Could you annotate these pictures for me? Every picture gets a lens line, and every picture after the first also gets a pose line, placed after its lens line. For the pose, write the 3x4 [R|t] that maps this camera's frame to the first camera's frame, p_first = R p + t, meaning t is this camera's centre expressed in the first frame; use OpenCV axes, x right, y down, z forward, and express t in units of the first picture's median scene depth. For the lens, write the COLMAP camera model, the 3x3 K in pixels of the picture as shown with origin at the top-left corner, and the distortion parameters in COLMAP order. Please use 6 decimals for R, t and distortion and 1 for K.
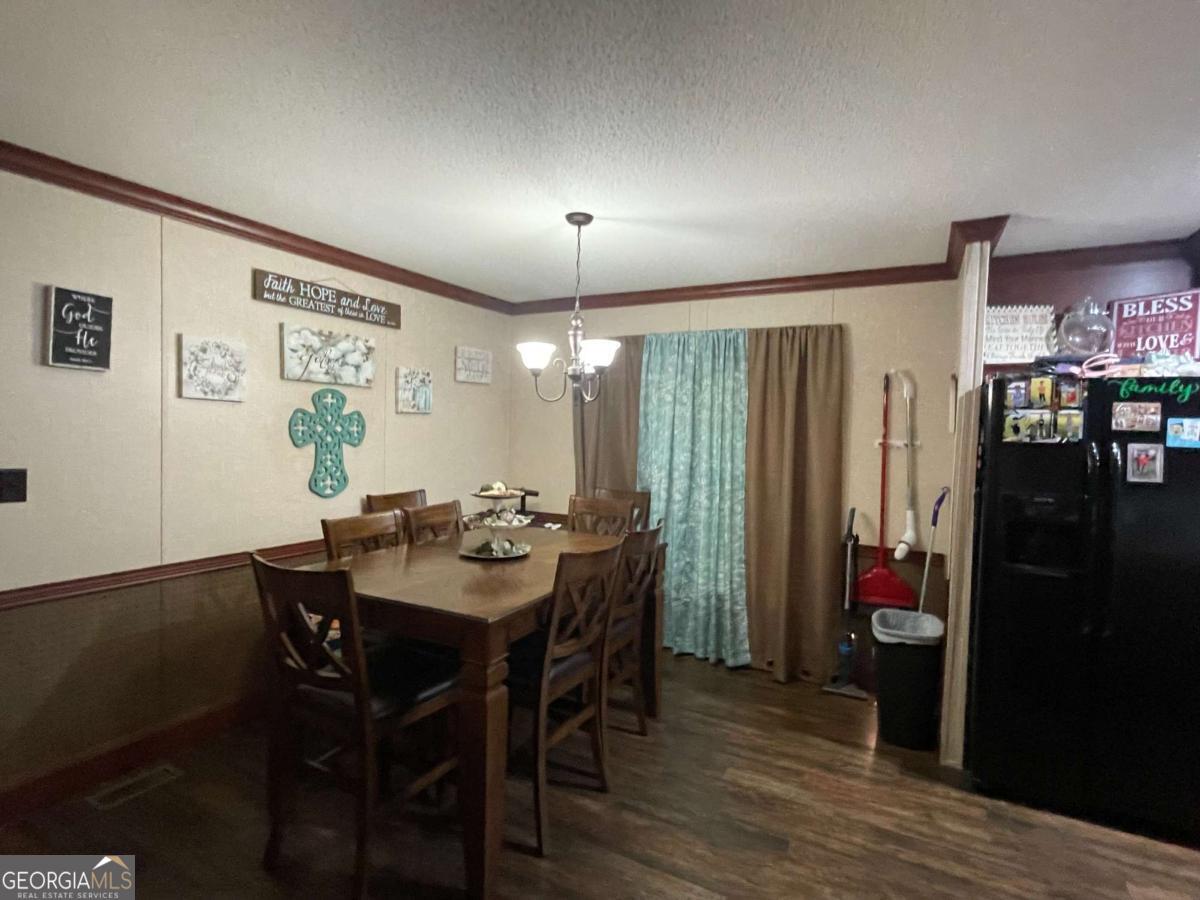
lens RADIAL K [[607.2, 0, 597.7], [0, 607.2, 448.6], [0, 0, 1]] dist [-0.001024, -0.000751]
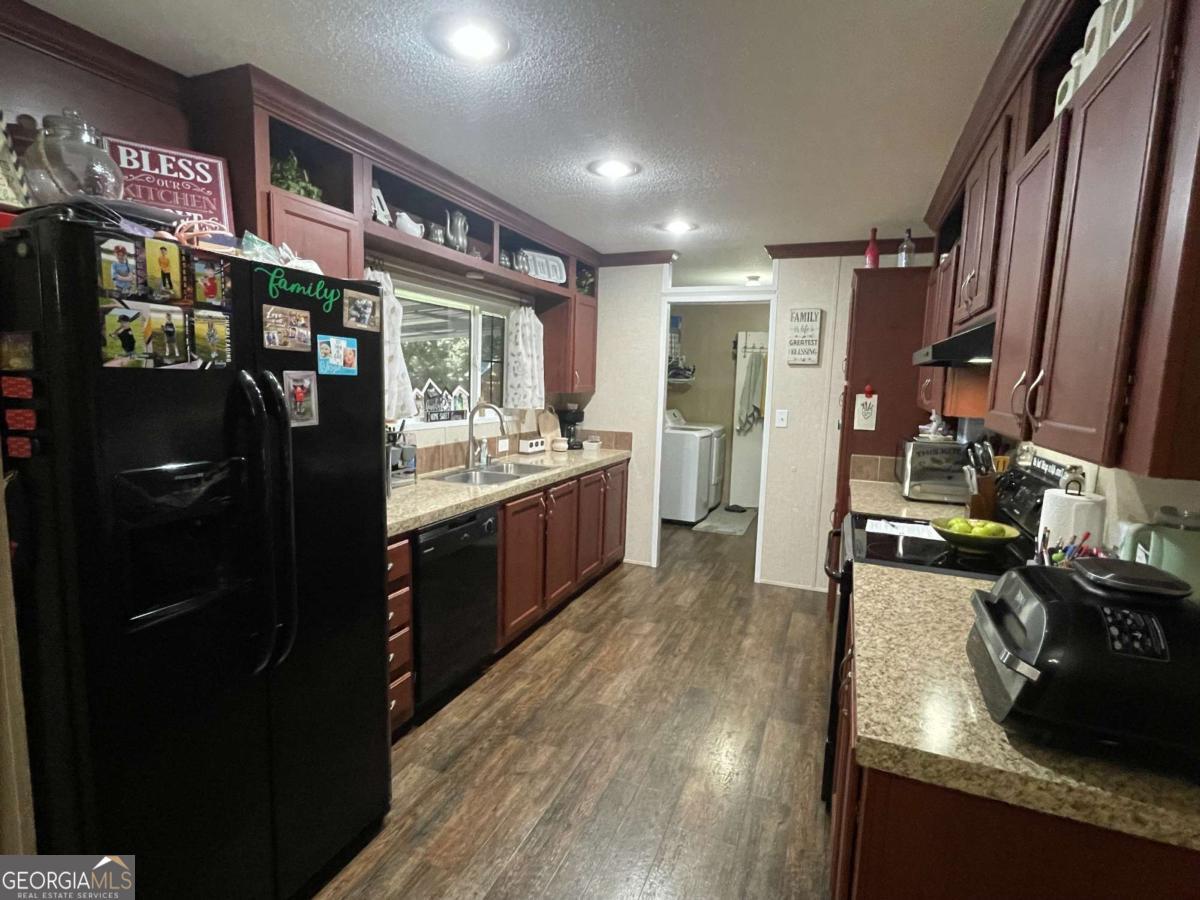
lens RADIAL K [[607.2, 0, 597.7], [0, 607.2, 448.6], [0, 0, 1]] dist [-0.001024, -0.000751]
pose [[-0.106597, -0.141475, 0.984186, 0.175952], [-0.002290, 0.989858, 0.142042, -0.017868], [-0.994300, 0.012887, -0.105840, 0.705292]]
